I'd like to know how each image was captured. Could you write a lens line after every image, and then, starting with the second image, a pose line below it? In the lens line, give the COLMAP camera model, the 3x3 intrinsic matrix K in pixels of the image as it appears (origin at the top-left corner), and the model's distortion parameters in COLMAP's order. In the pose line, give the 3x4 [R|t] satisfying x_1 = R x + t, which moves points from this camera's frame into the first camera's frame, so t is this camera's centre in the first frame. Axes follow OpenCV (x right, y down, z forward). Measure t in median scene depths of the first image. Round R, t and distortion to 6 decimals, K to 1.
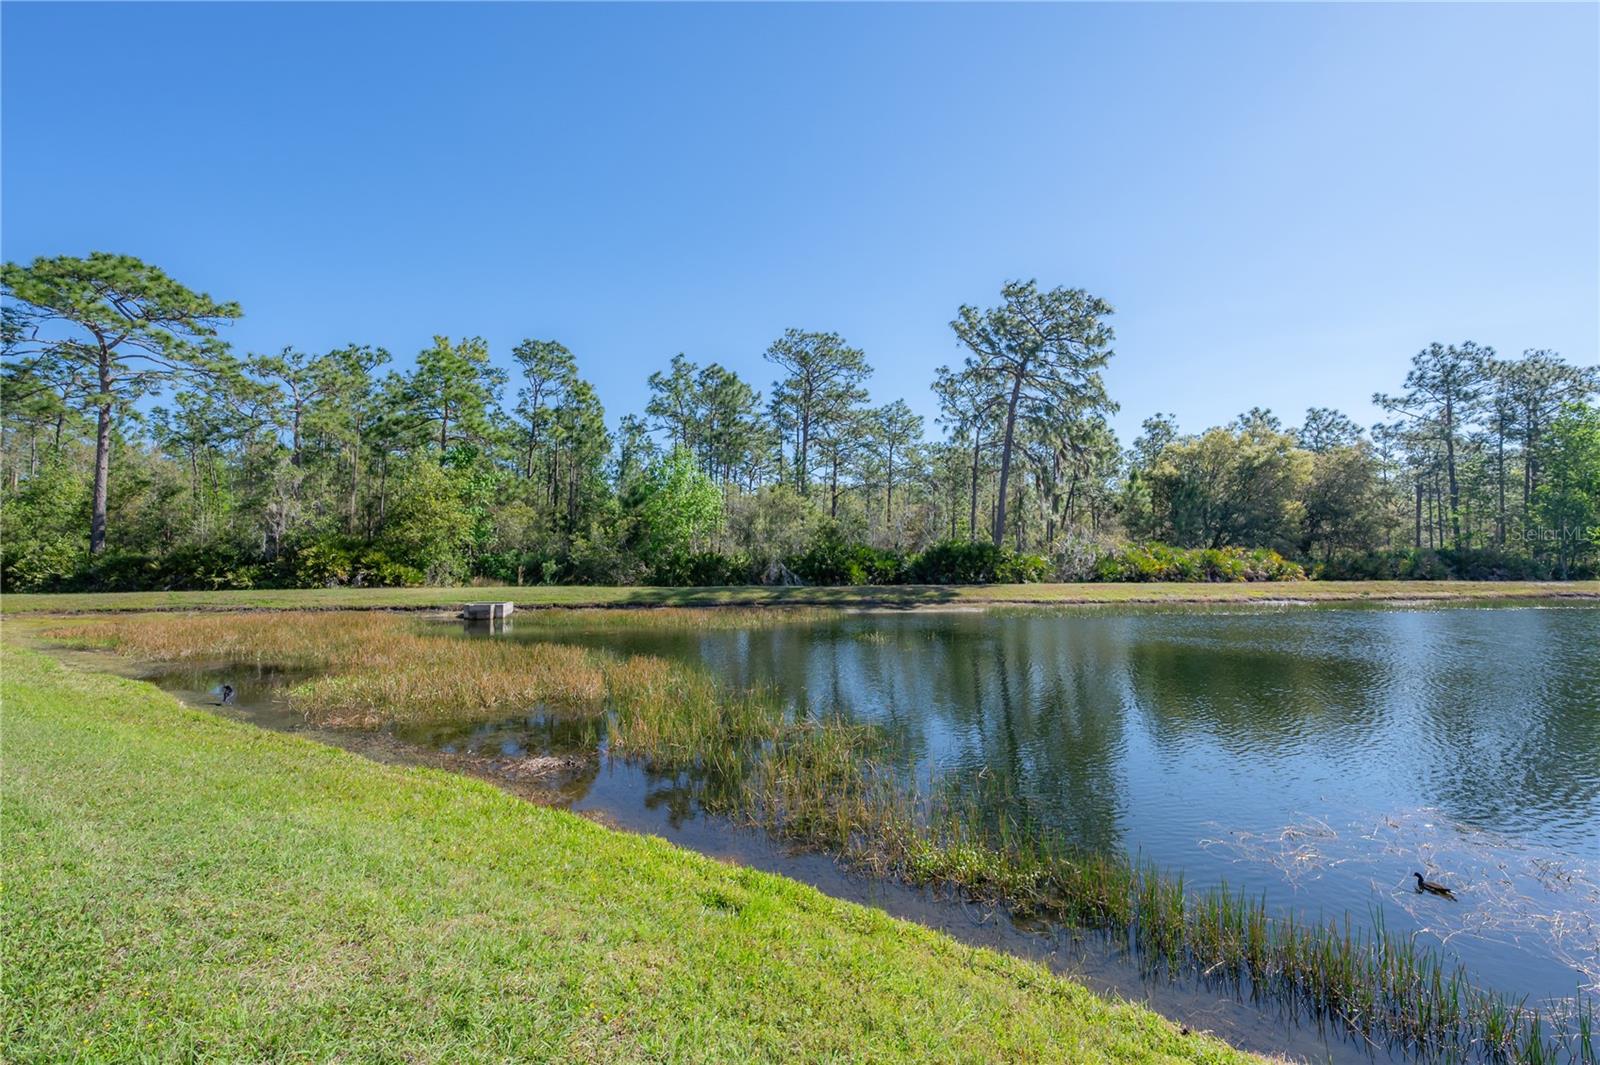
lens RADIAL K [[623.8, 0, 799.6], [0, 623.8, 525.7], [0, 0, 1]] dist [-0.001169, -0.000035]
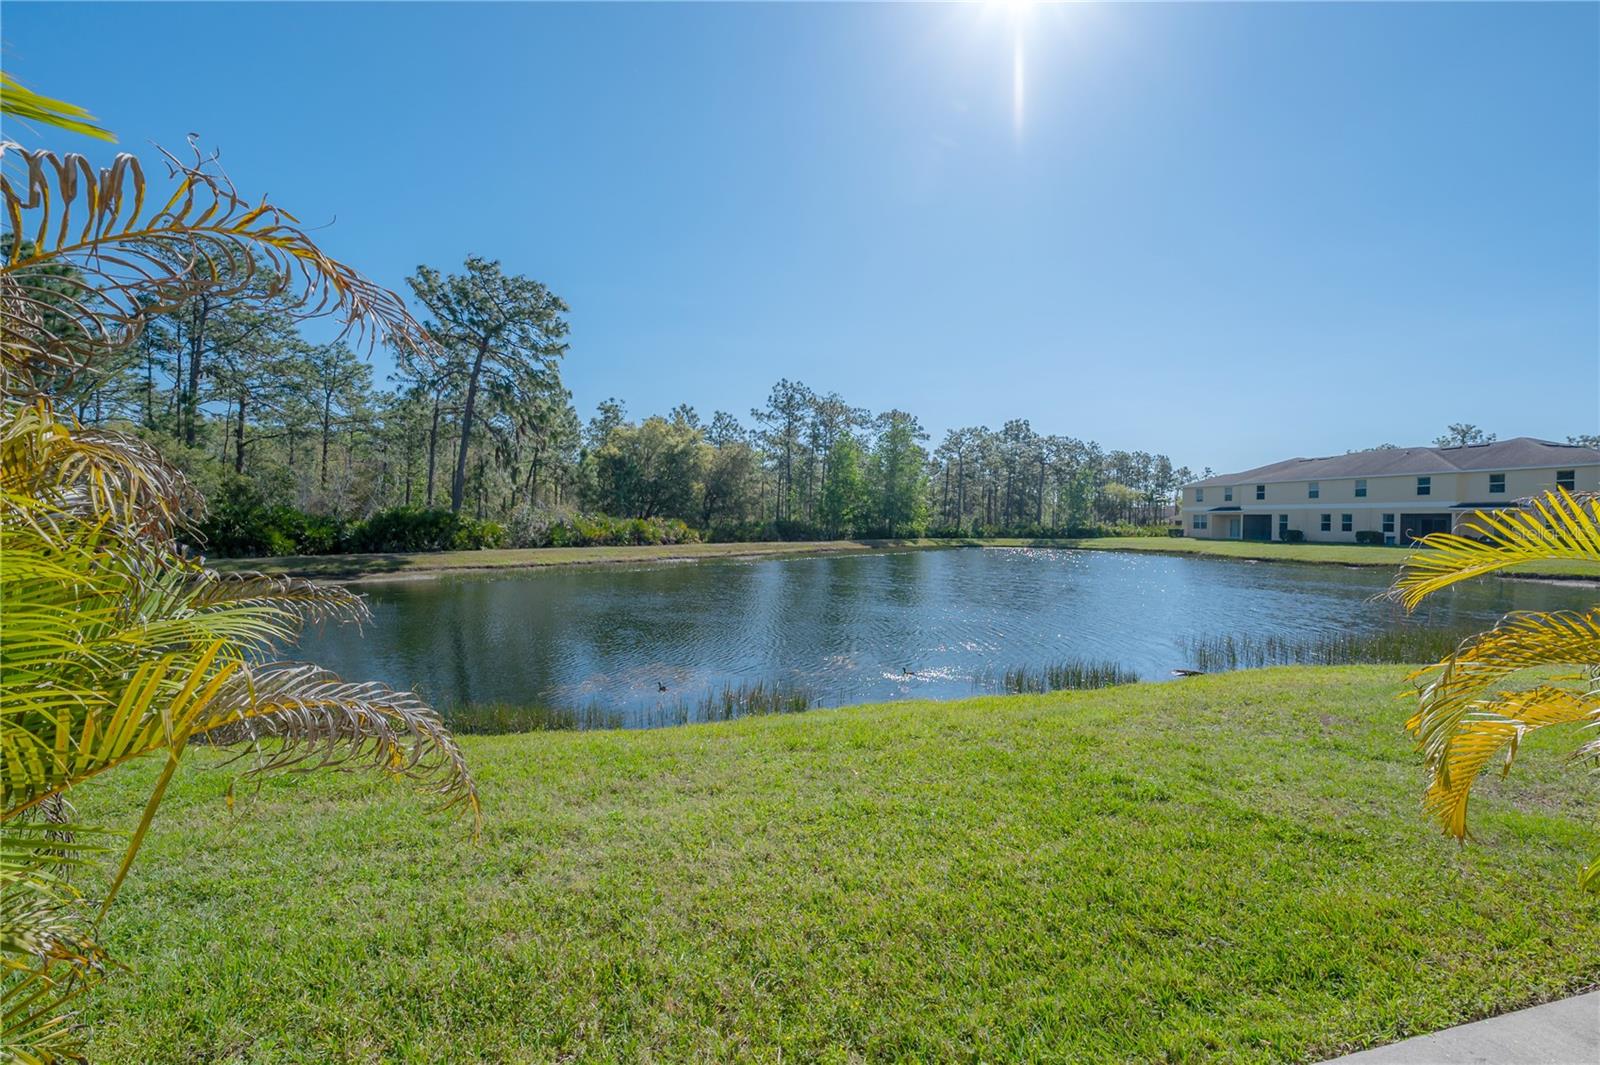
lens RADIAL K [[769.3, 0, 867.4], [0, 769.3, 517.8], [0, 0, 1]] dist [-0.002019, -0.000187]
pose [[0.716309, 0.003593, 0.697774, -0.075930], [-0.047764, 0.997894, 0.043894, -0.047813], [-0.696147, -0.064770, 0.714972, -0.367158]]
